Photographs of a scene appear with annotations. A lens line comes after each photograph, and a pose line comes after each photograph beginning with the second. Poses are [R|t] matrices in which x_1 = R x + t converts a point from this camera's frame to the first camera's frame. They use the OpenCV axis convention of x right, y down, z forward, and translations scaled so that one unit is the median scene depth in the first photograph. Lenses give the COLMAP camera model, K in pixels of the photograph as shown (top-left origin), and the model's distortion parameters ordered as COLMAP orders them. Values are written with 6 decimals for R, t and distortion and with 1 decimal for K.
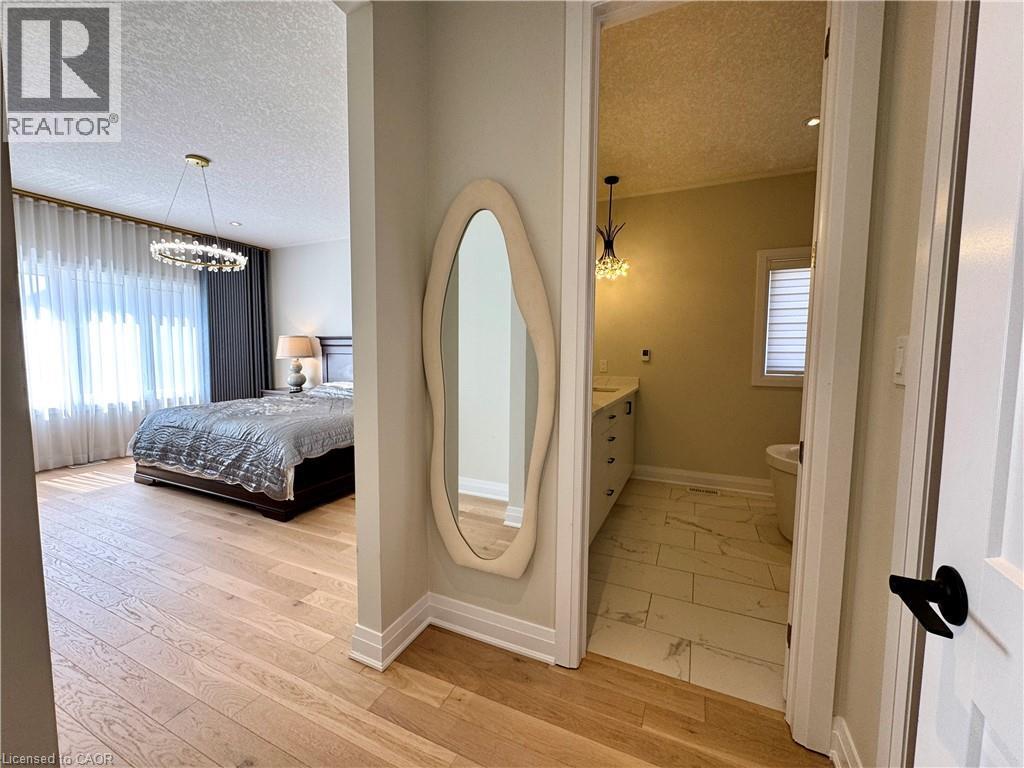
lens RADIAL K [[409.4, 0, 517.2], [0, 409.4, 383.9], [0, 0, 1]] dist [-0.008768, -0.000144]
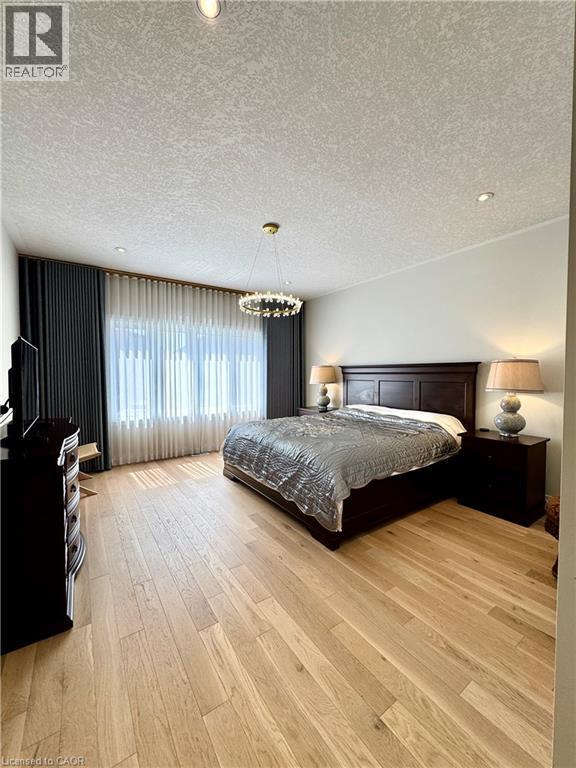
lens RADIAL K [[307.0, 0, 285.1], [0, 307.0, 385.1], [0, 0, 1]] dist [-0.008768, -0.000144]
pose [[0.846532, 0.008303, -0.532274, -0.234767], [-0.030135, 0.999022, -0.032342, -0.040883], [0.531485, 0.043418, 0.845954, 0.240319]]
